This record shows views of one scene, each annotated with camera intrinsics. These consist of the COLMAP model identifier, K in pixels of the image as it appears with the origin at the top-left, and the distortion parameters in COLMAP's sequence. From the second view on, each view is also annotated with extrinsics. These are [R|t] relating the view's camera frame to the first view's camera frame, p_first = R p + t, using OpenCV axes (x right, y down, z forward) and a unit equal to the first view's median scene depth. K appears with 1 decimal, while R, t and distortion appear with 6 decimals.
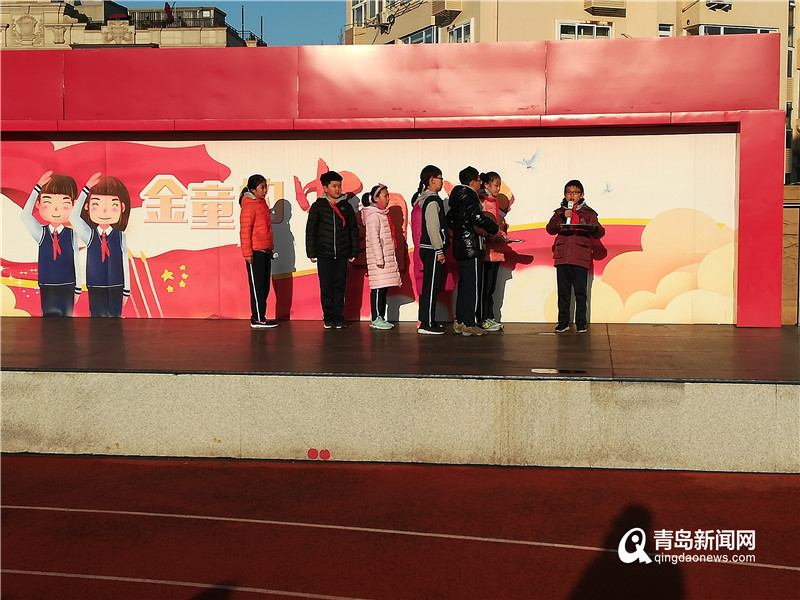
lens RADIAL K [[1278.5, 0, 403.0], [0, 1278.5, 298.7], [0, 0, 1]] dist [0.083506, 0.000000]
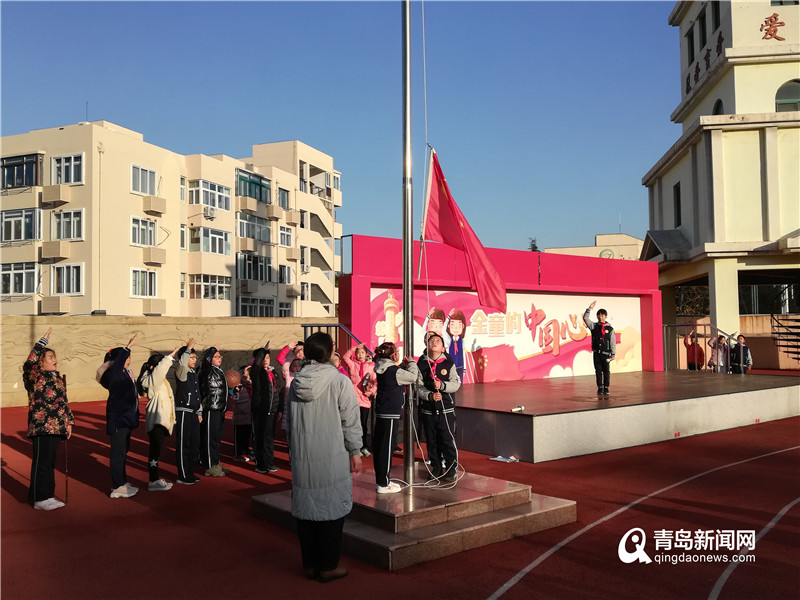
lens RADIAL K [[723.7, 0, 405.2], [0, 723.7, 304.2], [0, 0, 1]] dist [0.069403, -0.068529]
pose [[0.664019, 0.020381, 0.747438, -1.082005], [0.055023, 0.995586, -0.076030, -0.026147], [-0.745689, 0.091611, 0.659967, 0.345735]]
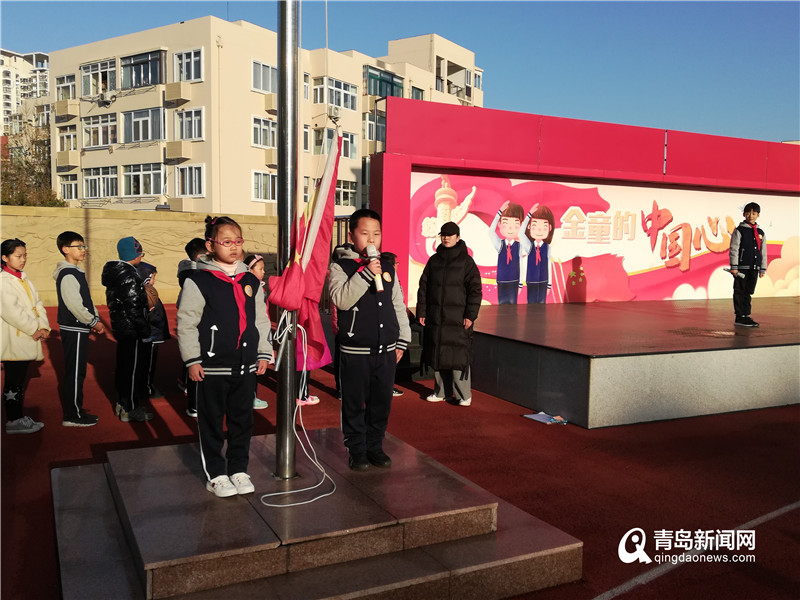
lens RADIAL K [[723.7, 0, 407.0], [0, 723.7, 300.8], [0, 0, 1]] dist [0.069403, -0.068529]
pose [[0.806420, -0.032855, 0.590430, -0.834278], [0.019310, 0.999386, 0.029238, -0.015659], [-0.591028, -0.012177, 0.806559, 0.429633]]
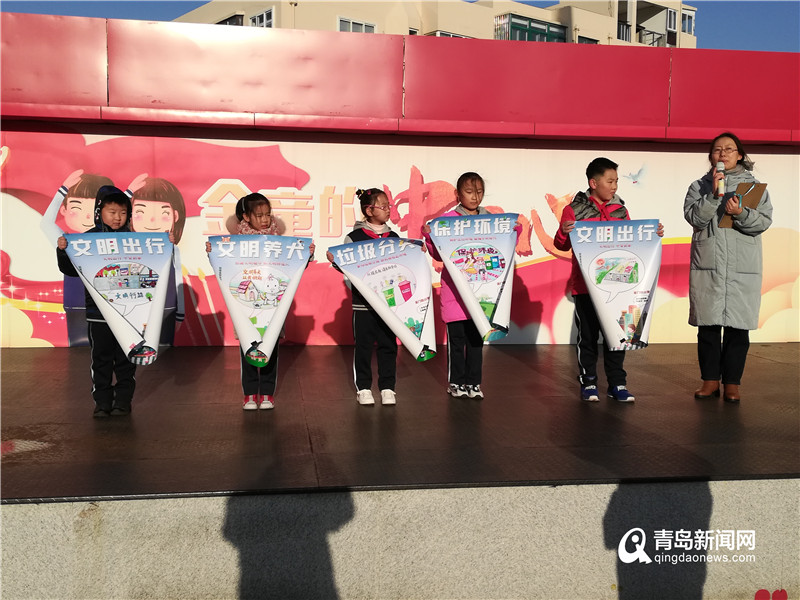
lens RADIAL K [[845.3, 0, 413.3], [0, 845.3, 301.5], [0, 0, 1]] dist [0.053699, 0.000000]
pose [[0.951336, -0.010600, 0.307973, -0.241458], [0.005035, 0.999809, 0.018859, -0.024672], [-0.308114, -0.016390, 0.951208, 0.419112]]
